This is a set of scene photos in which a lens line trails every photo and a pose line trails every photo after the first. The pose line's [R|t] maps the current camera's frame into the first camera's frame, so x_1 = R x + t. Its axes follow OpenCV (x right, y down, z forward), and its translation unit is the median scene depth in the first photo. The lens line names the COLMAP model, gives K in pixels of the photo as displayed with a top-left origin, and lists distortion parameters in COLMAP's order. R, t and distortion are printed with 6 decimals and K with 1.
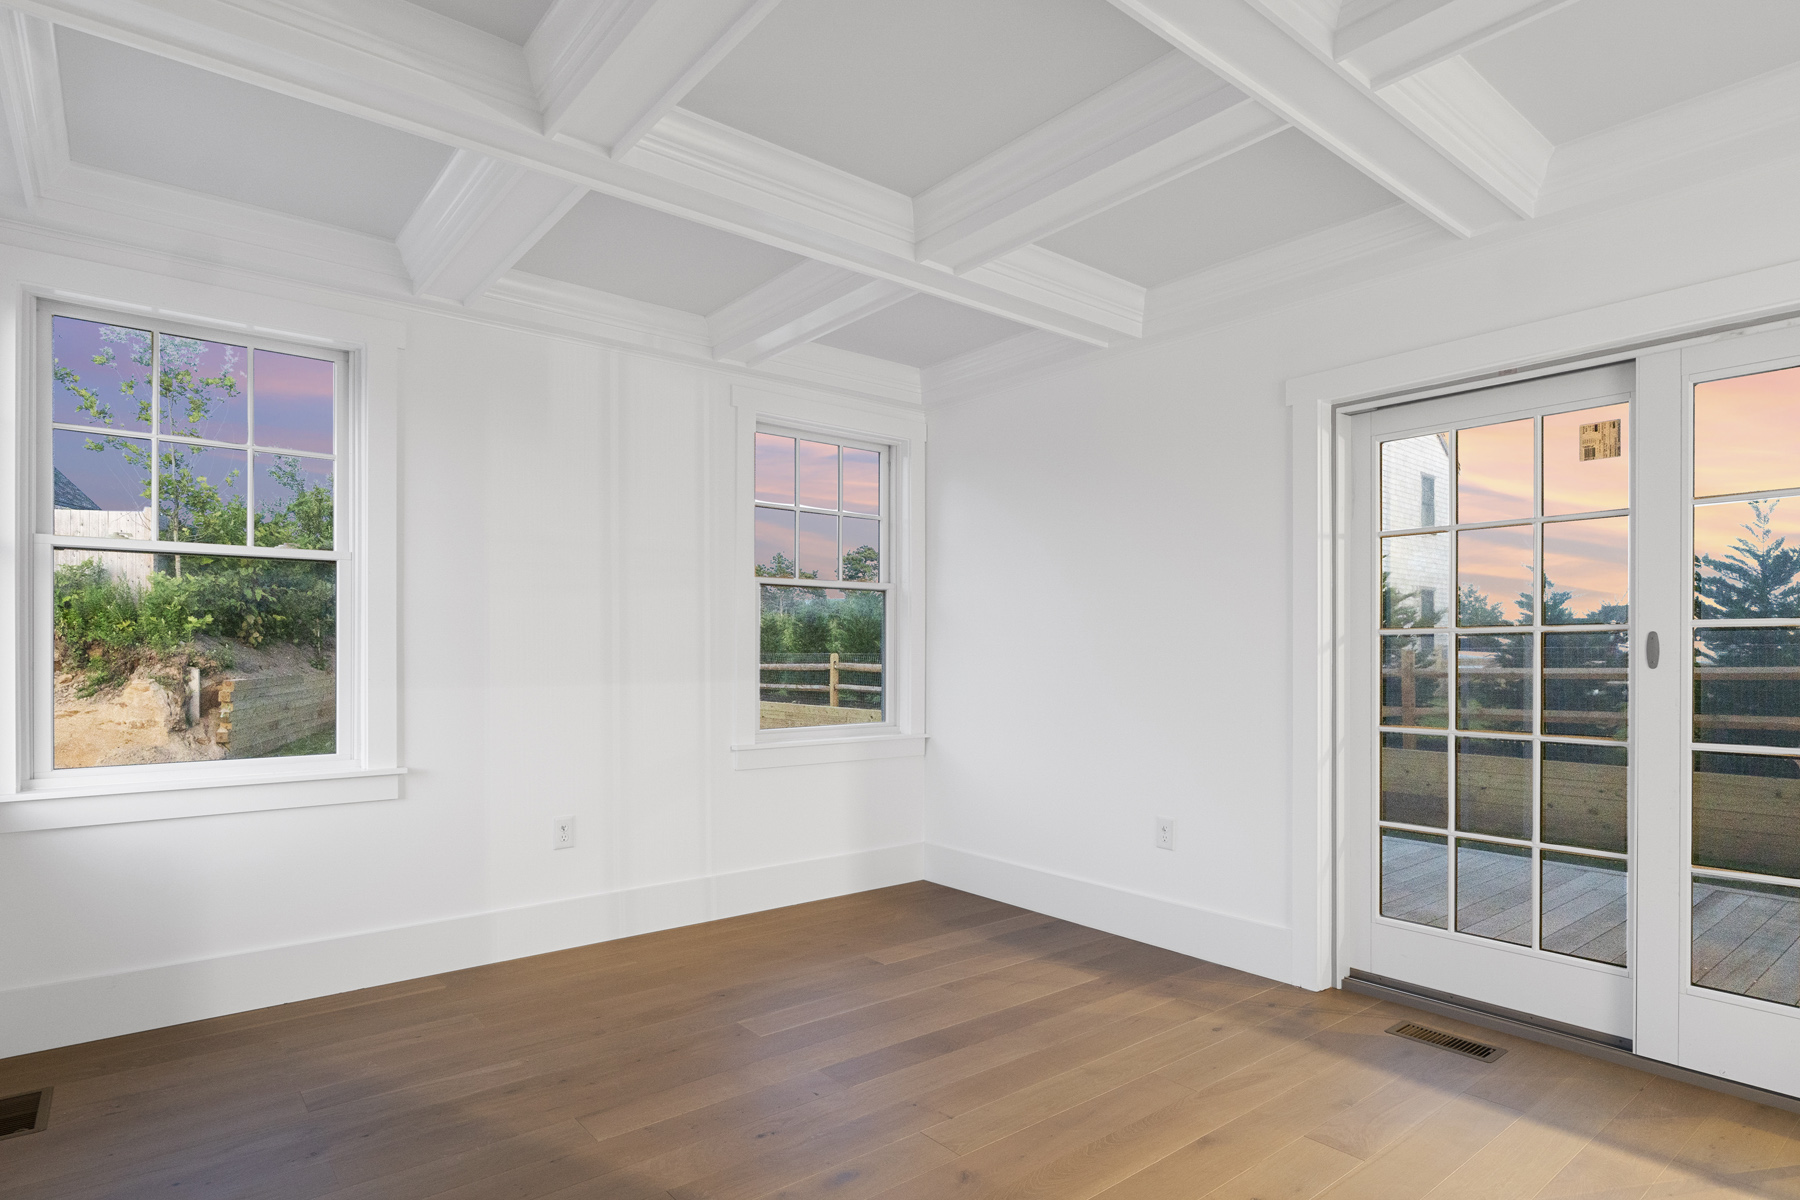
lens RADIAL K [[981.3, 0, 872.4], [0, 981.3, 664.1], [0, 0, 1]] dist [-0.001231, -0.002192]
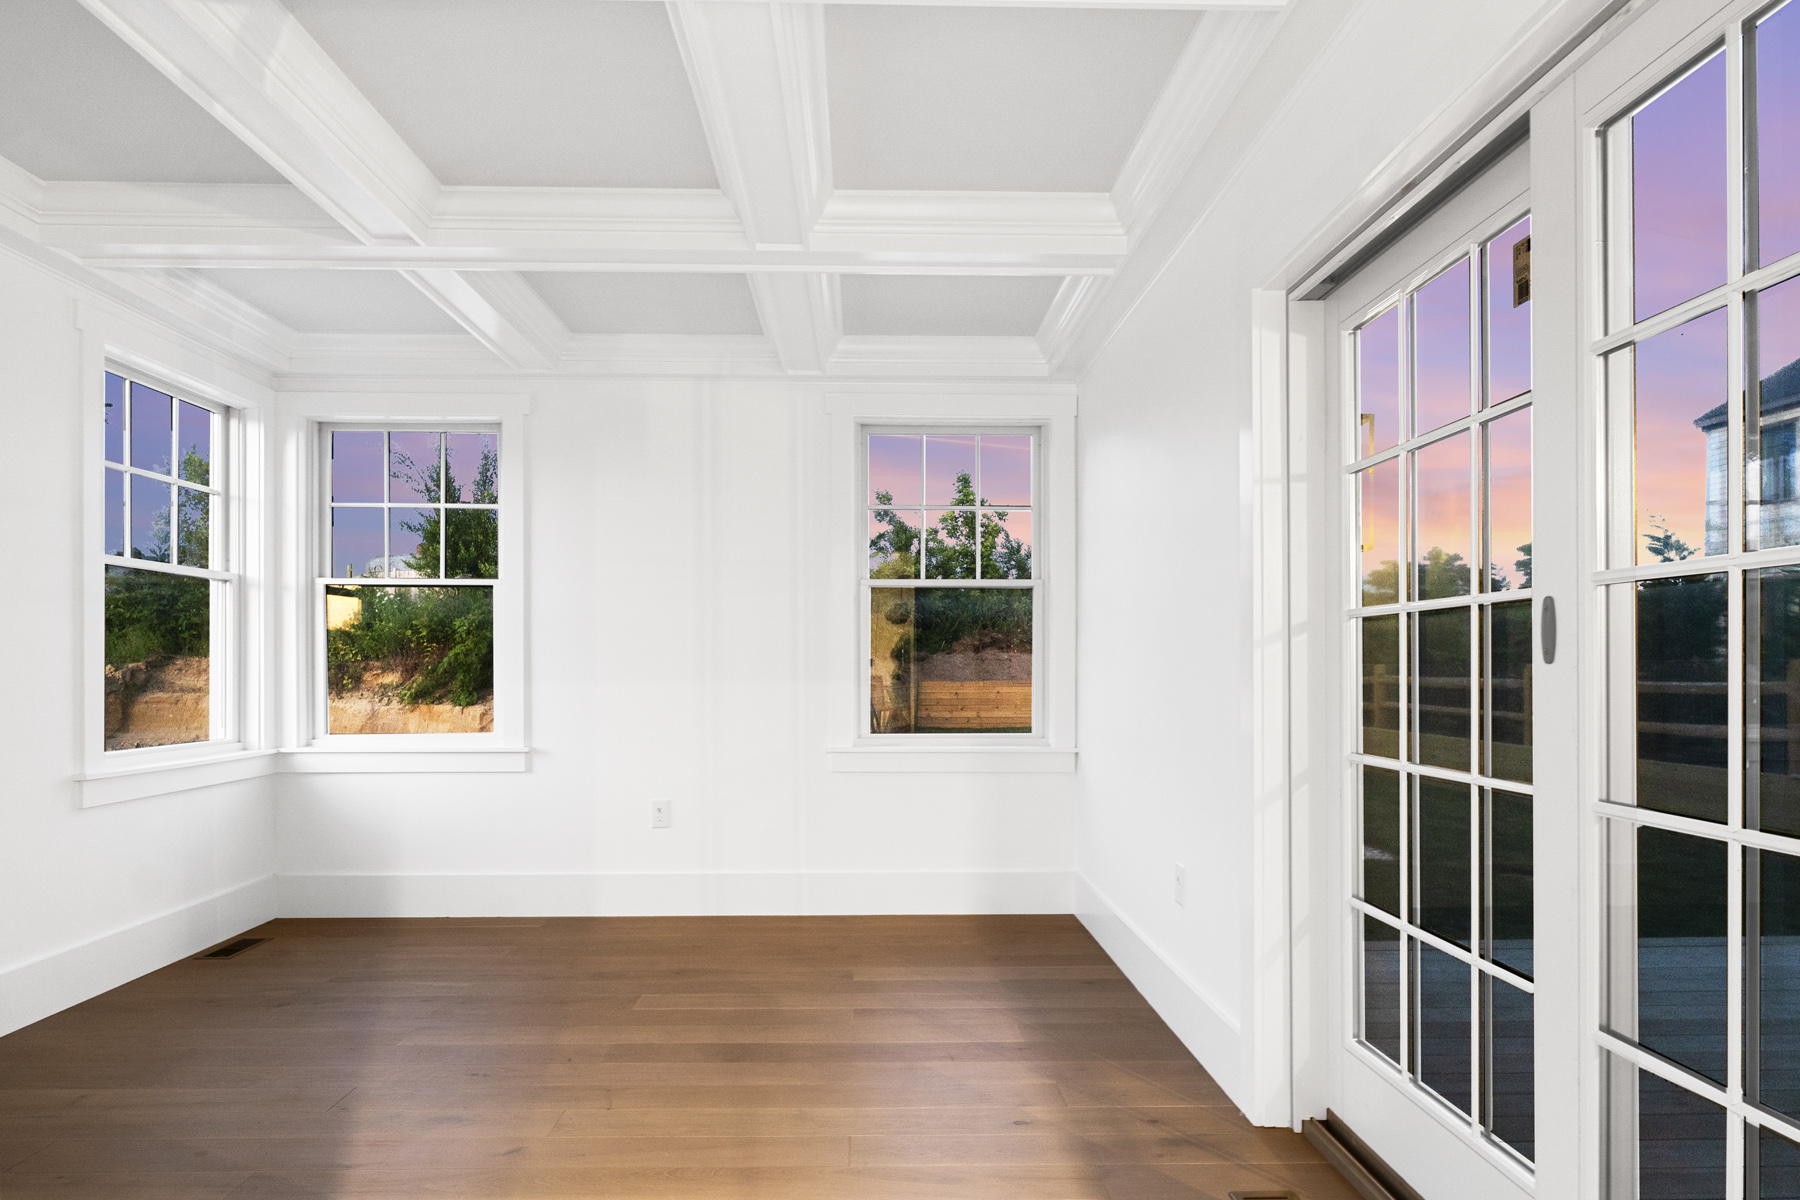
lens RADIAL K [[1003.2, 0, 847.7], [0, 1003.2, 673.2], [0, 0, 1]] dist [-0.003403, -0.004300]
pose [[0.787671, 0.003566, -0.616085, 0.635971], [-0.007354, 0.999966, -0.003613, 0.012324], [0.616052, 0.007376, 0.787671, 0.237913]]
